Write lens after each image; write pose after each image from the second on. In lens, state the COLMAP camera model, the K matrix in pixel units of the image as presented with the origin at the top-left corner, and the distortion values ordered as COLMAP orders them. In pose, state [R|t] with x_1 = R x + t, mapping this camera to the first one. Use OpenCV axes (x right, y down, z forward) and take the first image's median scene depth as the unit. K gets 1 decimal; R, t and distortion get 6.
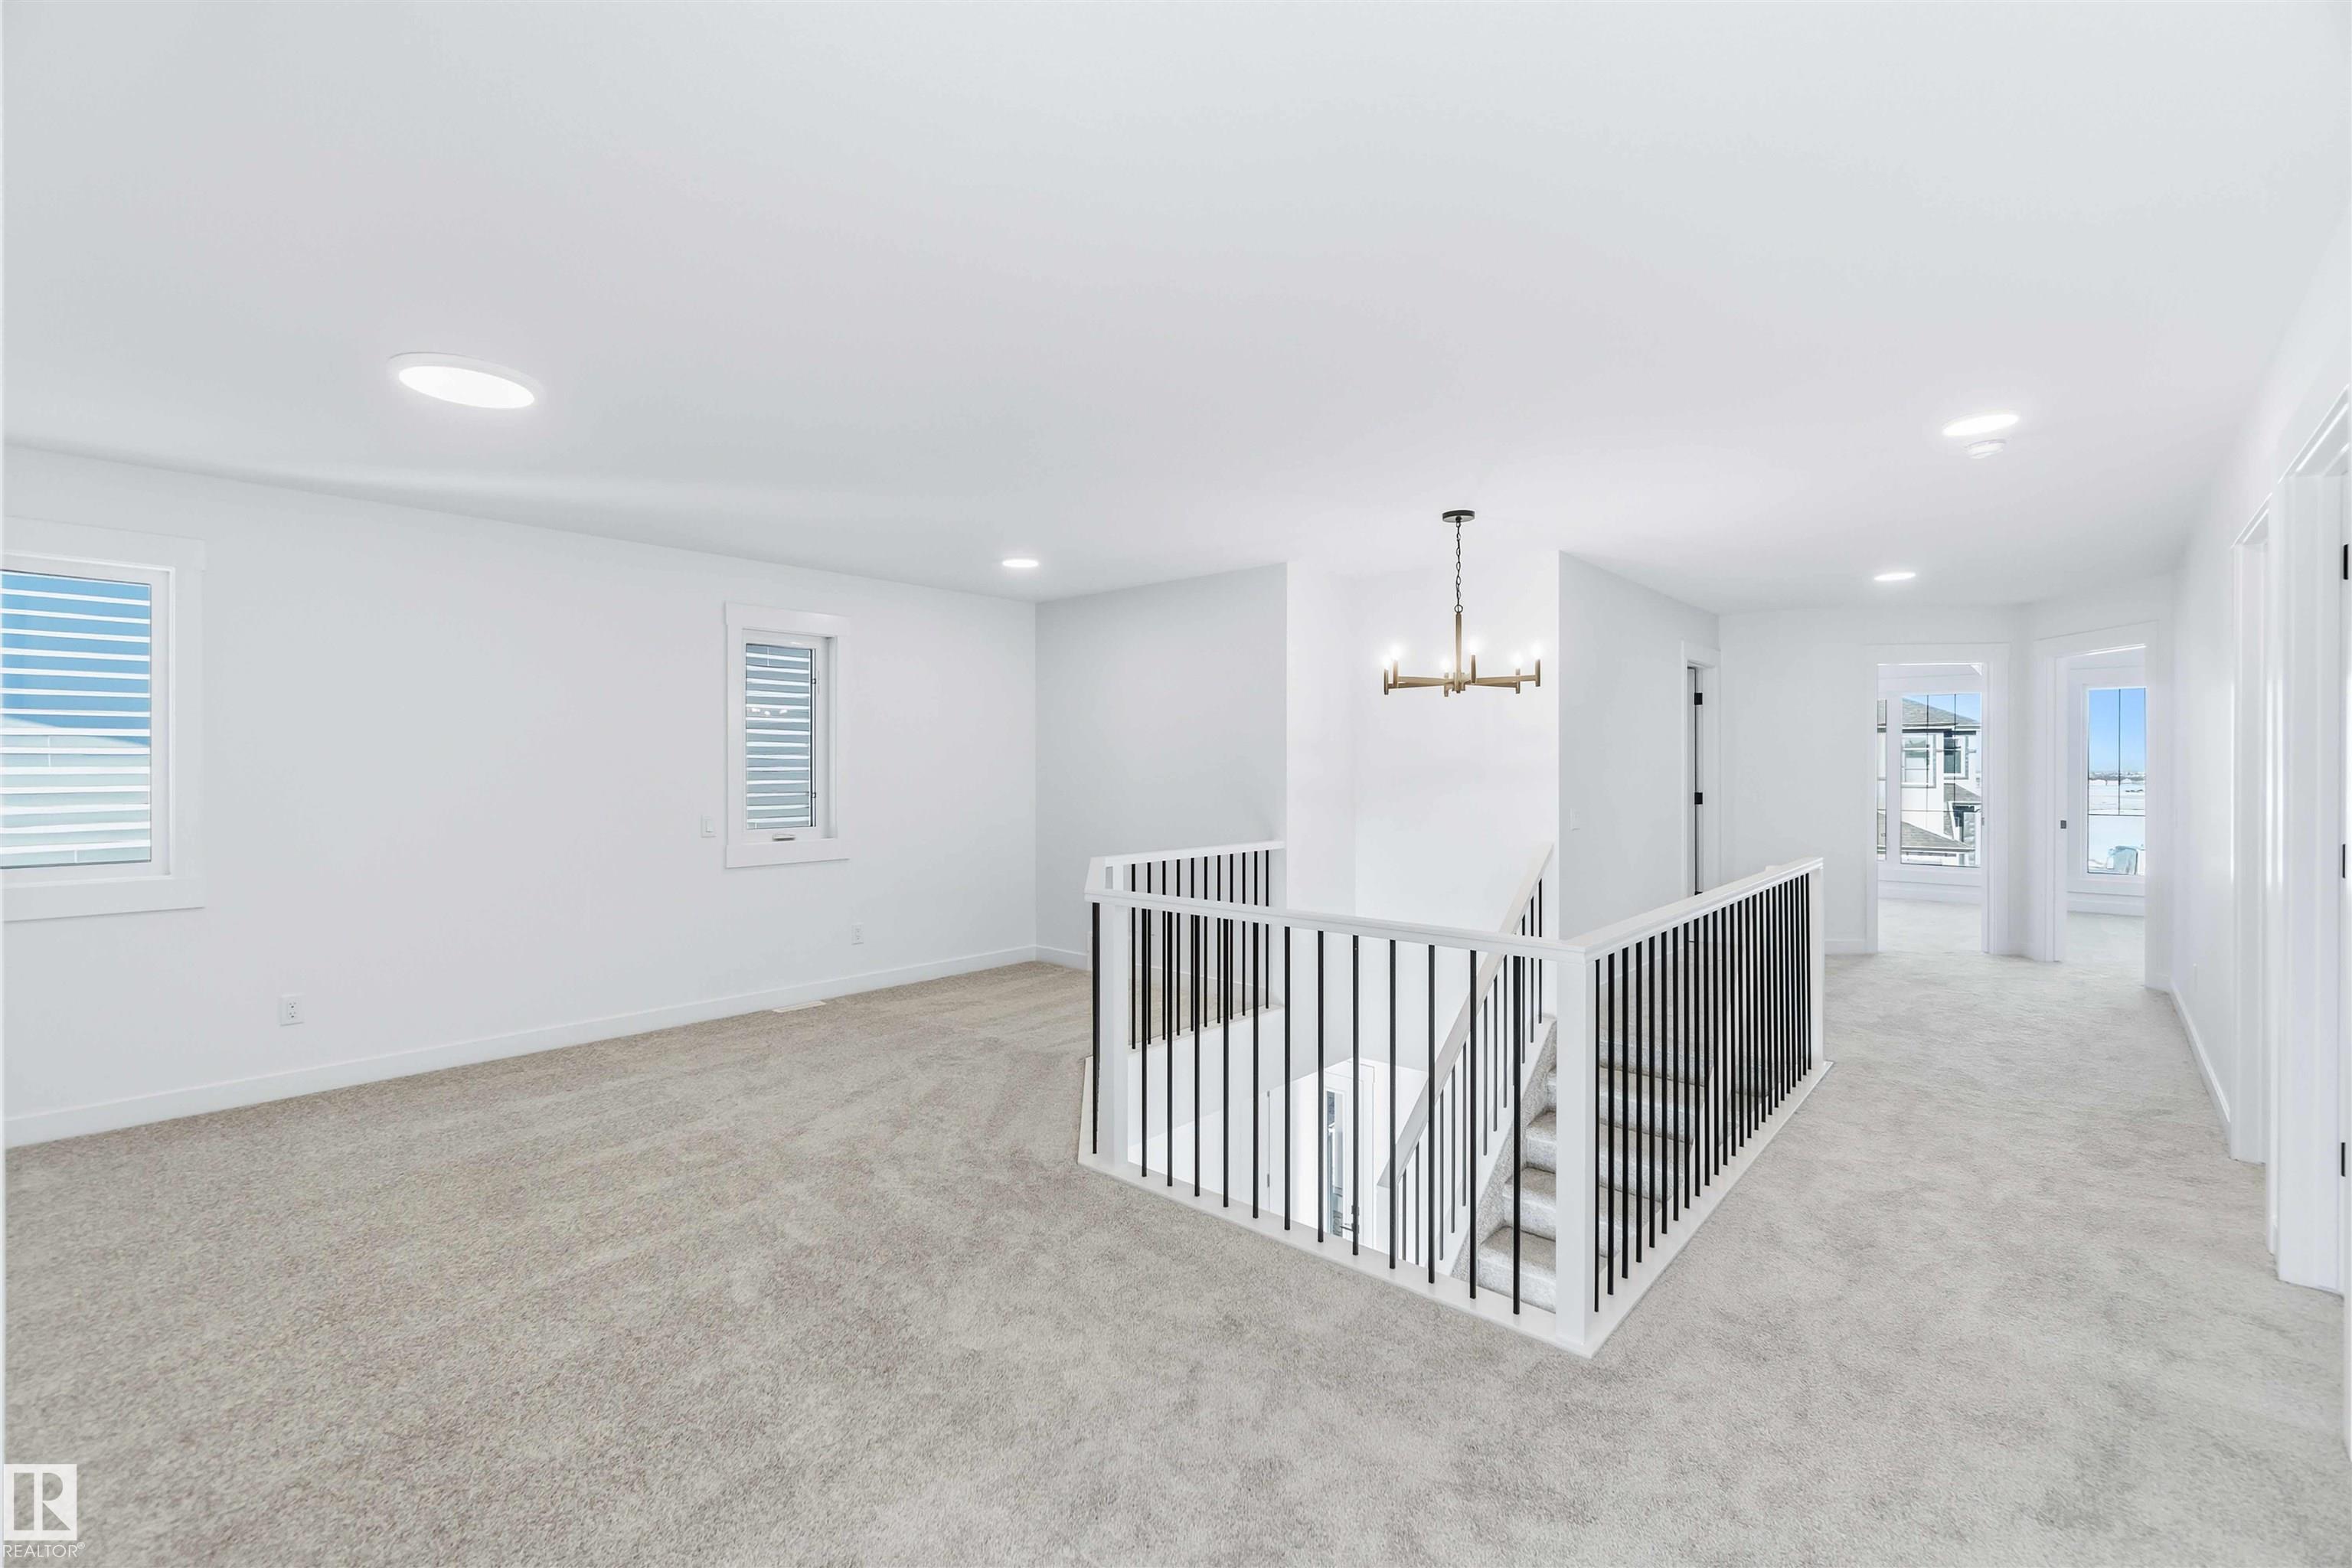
lens RADIAL K [[1040.8, 0, 1168.9], [0, 1040.8, 769.9], [0, 0, 1]] dist [-0.002221, 0.001420]
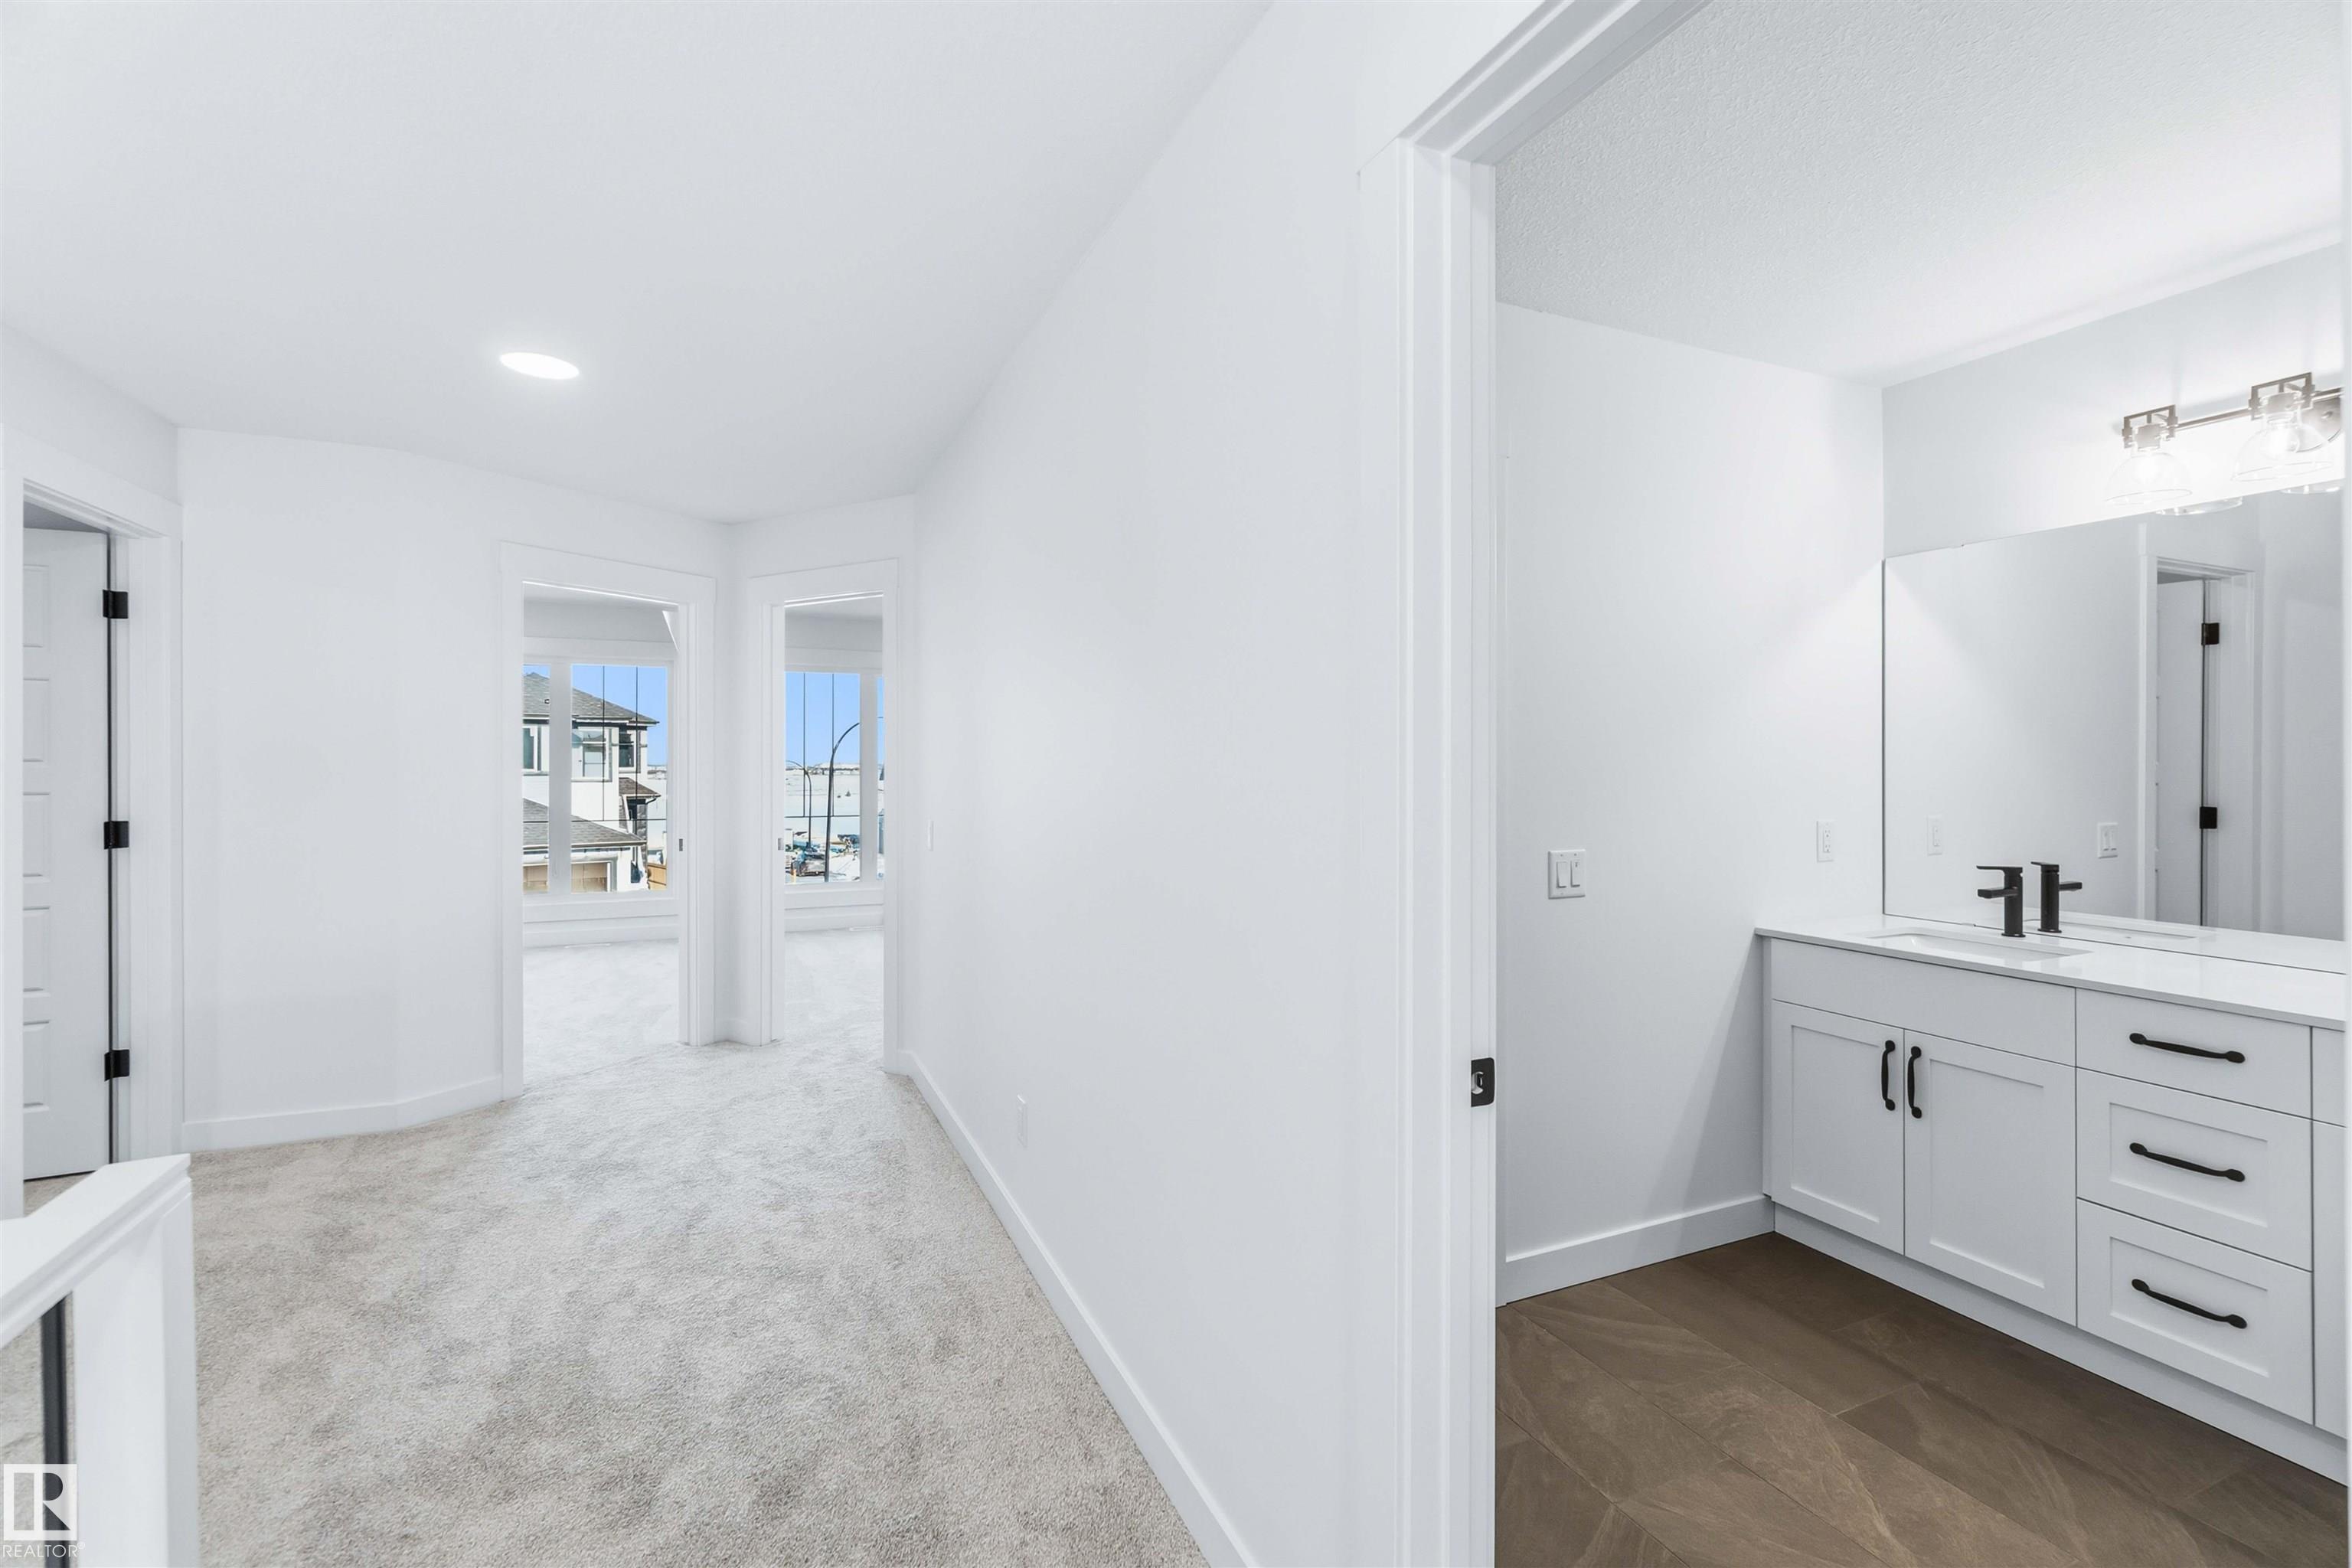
lens RADIAL K [[1040.8, 0, 1178.1], [0, 1040.8, 763.8], [0, 0, 1]] dist [-0.002221, 0.001420]
pose [[0.422831, -0.002103, 0.906206, 0.065690], [0.002057, 0.999997, 0.001361, -0.000423], [-0.906206, 0.001289, 0.422834, 0.089572]]
